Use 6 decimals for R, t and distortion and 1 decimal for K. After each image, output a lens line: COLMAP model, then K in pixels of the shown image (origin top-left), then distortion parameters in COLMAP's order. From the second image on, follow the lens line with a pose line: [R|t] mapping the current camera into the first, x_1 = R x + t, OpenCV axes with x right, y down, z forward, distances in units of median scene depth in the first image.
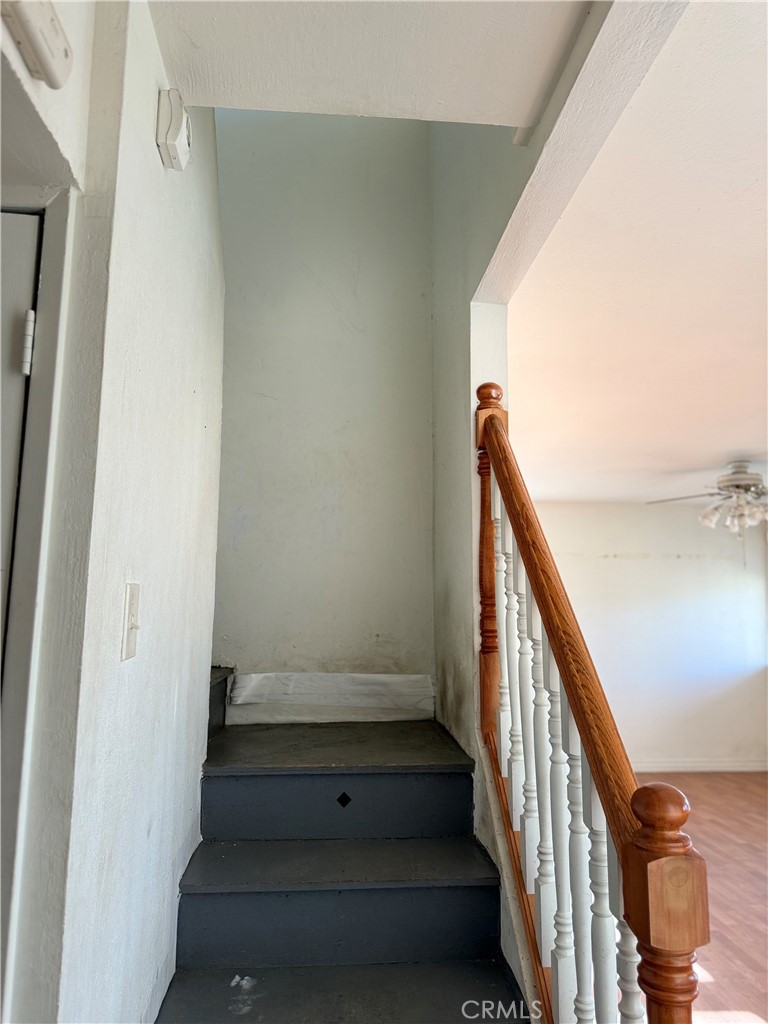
lens RADIAL K [[723.9, 0, 381.2], [0, 723.9, 503.5], [0, 0, 1]] dist [0.009867, -0.018642]
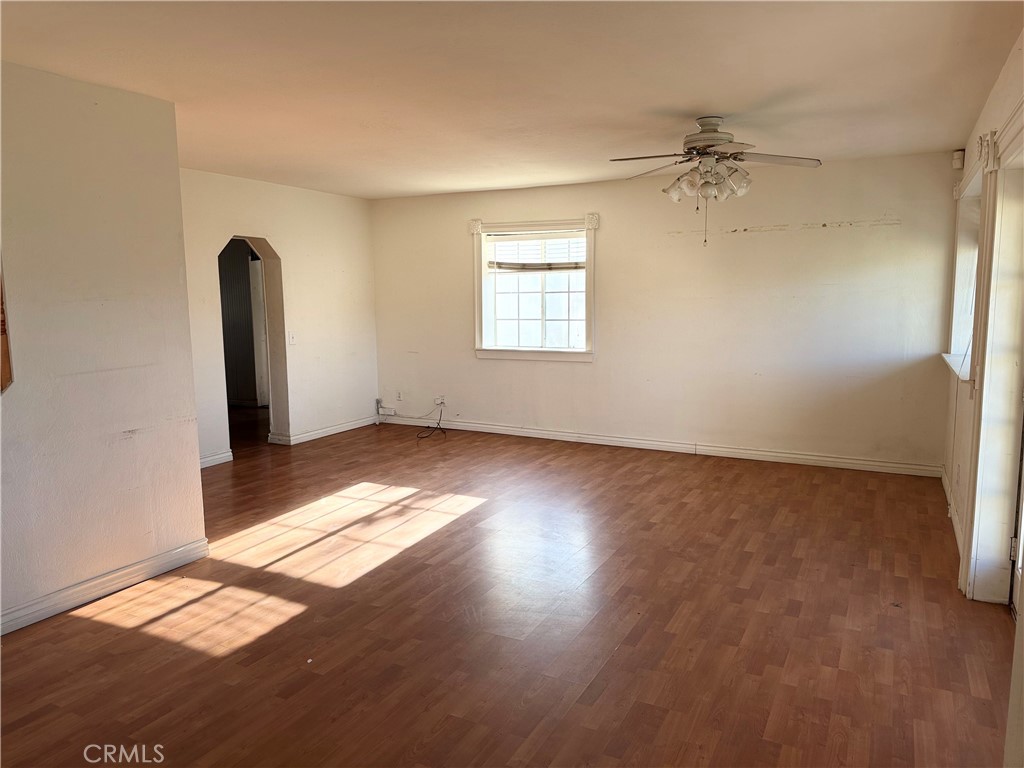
lens RADIAL K [[723.9, 0, 513.0], [0, 723.9, 377.1], [0, 0, 1]] dist [0.009867, -0.018642]
pose [[0.839099, 0.044876, -0.542124, 0.796919], [0.098143, 0.967749, 0.232014, 0.017149], [0.535051, -0.247889, 0.807633, 0.111861]]
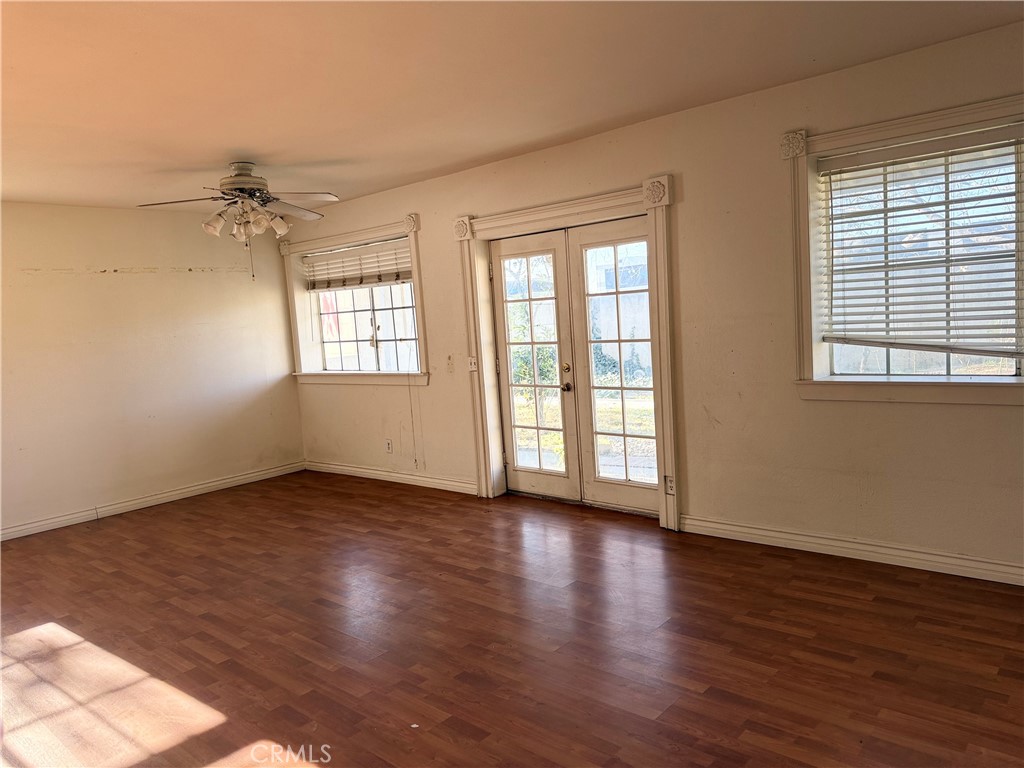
lens RADIAL K [[723.9, 0, 509.3], [0, 723.9, 391.4], [0, 0, 1]] dist [0.009867, -0.018642]
pose [[0.715184, -0.136993, 0.685379, 0.068543], [-0.026909, 0.974480, 0.222857, 0.010728], [-0.698418, -0.177826, 0.693246, 0.078211]]
